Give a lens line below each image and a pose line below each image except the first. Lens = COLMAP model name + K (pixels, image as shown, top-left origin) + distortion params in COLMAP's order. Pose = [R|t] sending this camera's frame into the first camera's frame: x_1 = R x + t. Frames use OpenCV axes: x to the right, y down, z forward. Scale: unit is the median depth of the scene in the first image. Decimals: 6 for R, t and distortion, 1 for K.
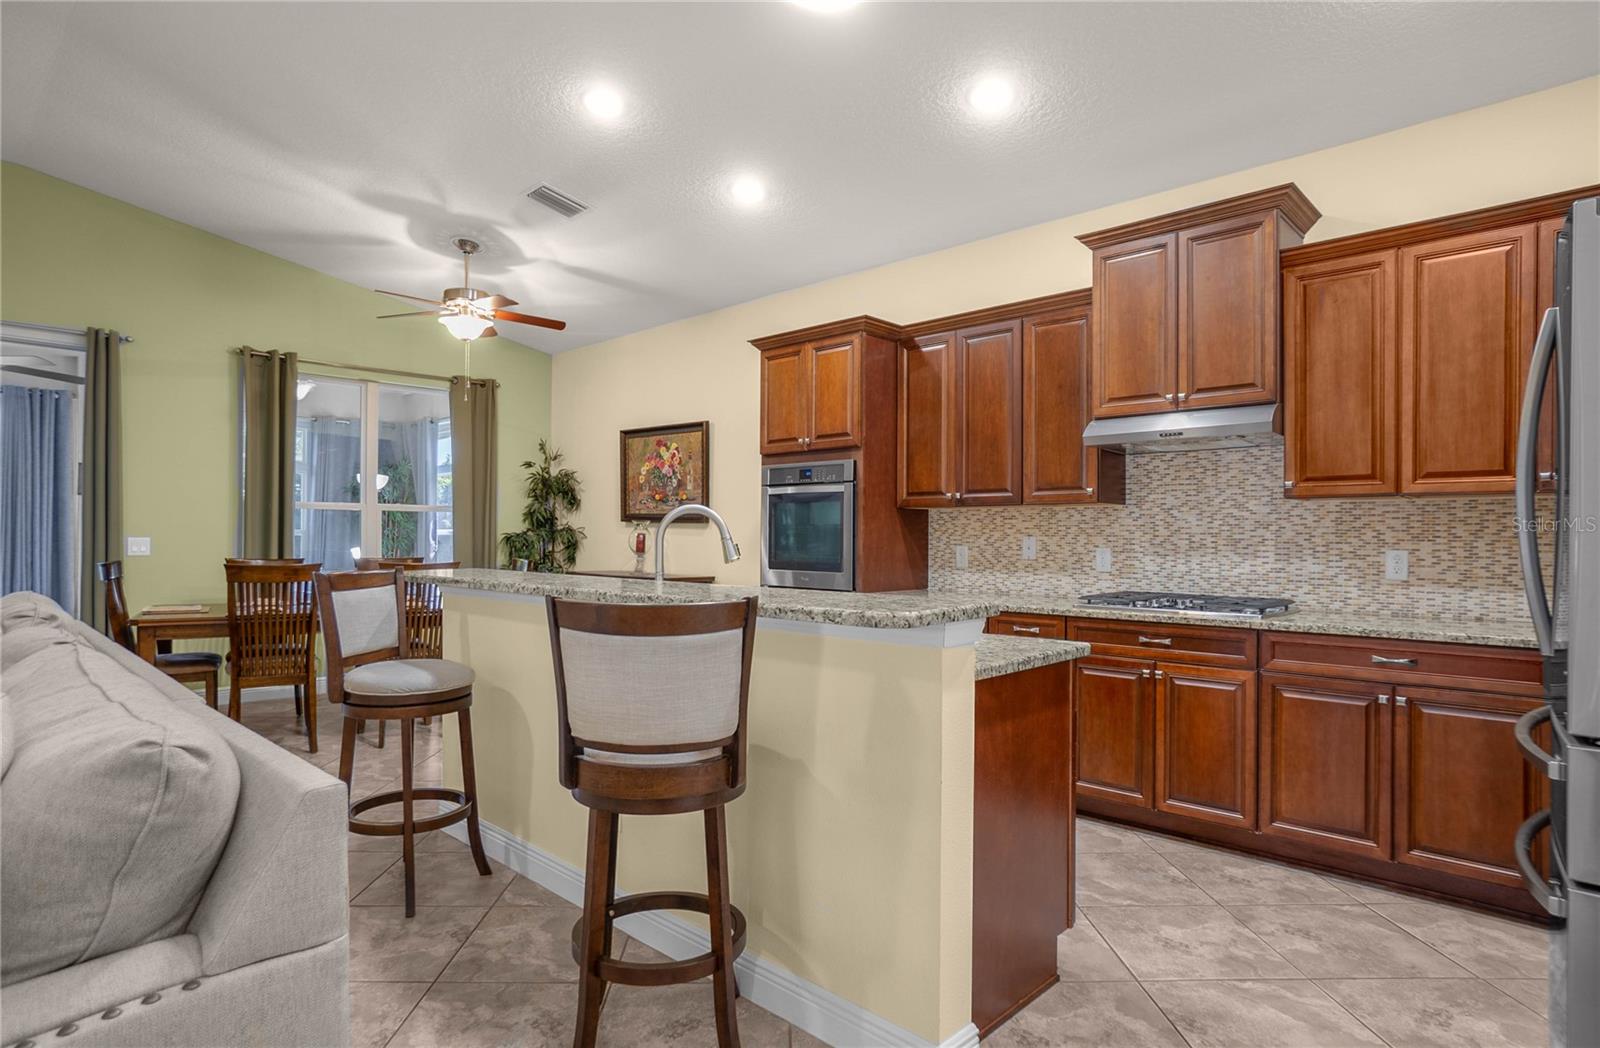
lens RADIAL K [[860.9, 0, 794.3], [0, 860.9, 537.5], [0, 0, 1]] dist [-0.025779, 0.003227]
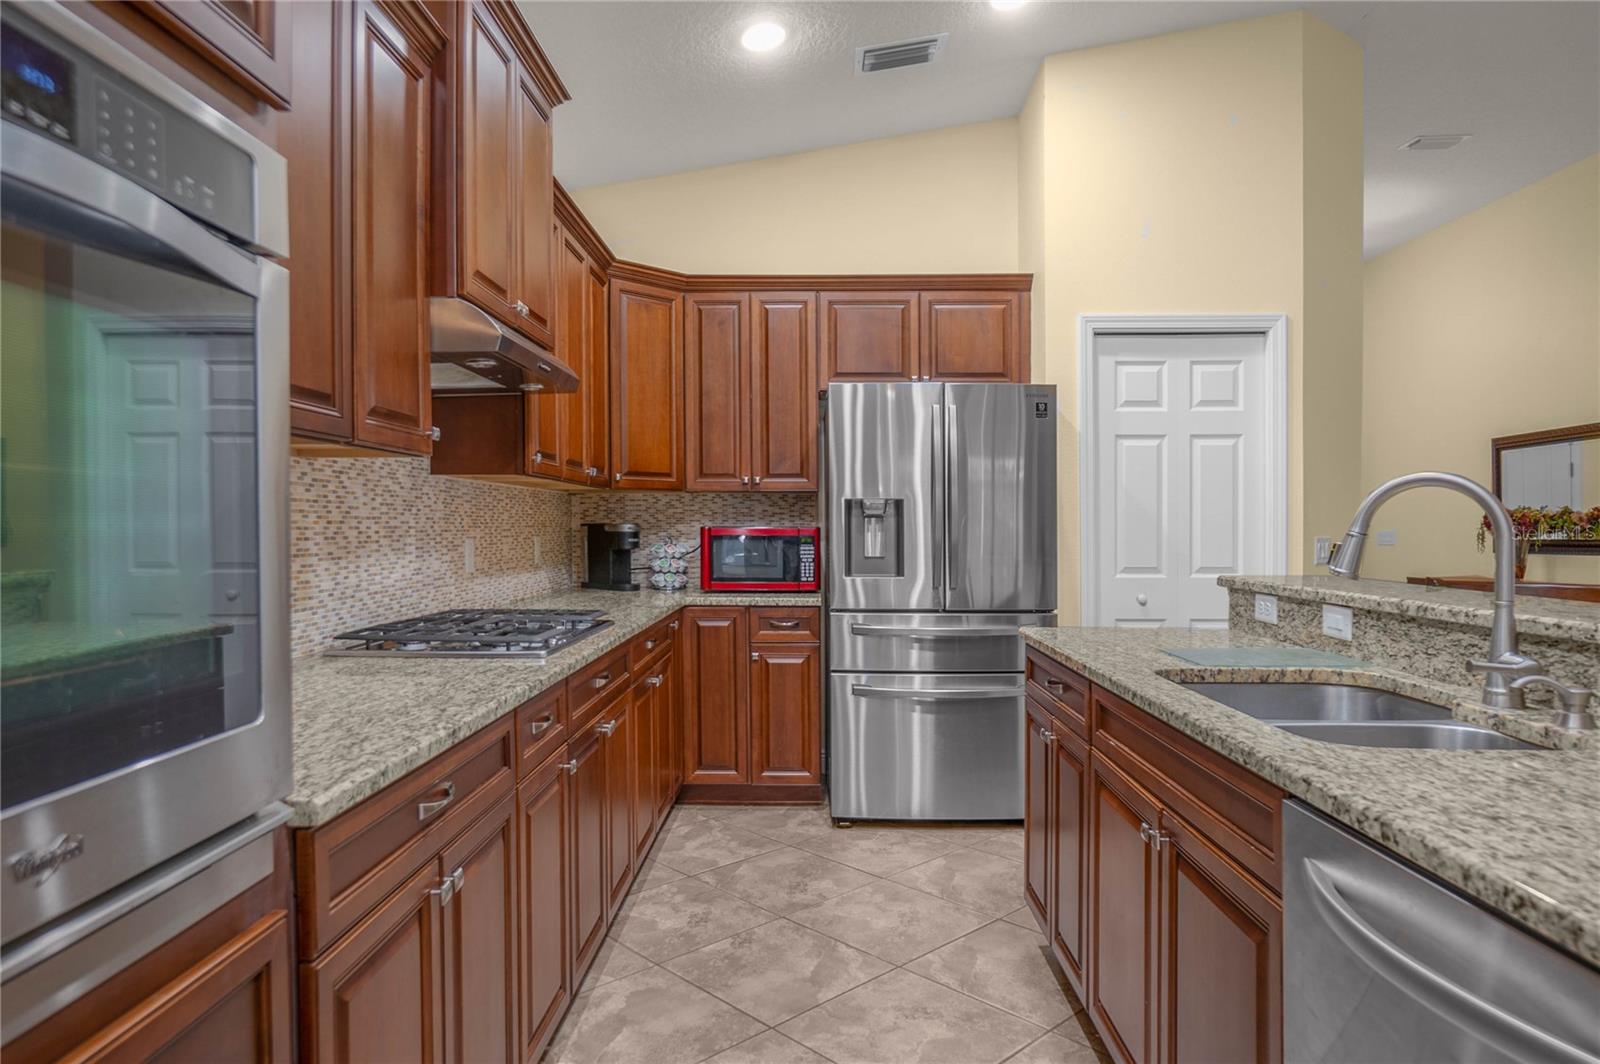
lens RADIAL K [[950.9, 0, 831.8], [0, 950.9, 522.8], [0, 0, 1]] dist [-0.025570, 0.015236]
pose [[-0.681093, -0.002874, 0.732192, -0.197404], [0.001881, 0.999982, 0.005676, -0.003811], [-0.732195, 0.005243, -0.681075, 1.116184]]
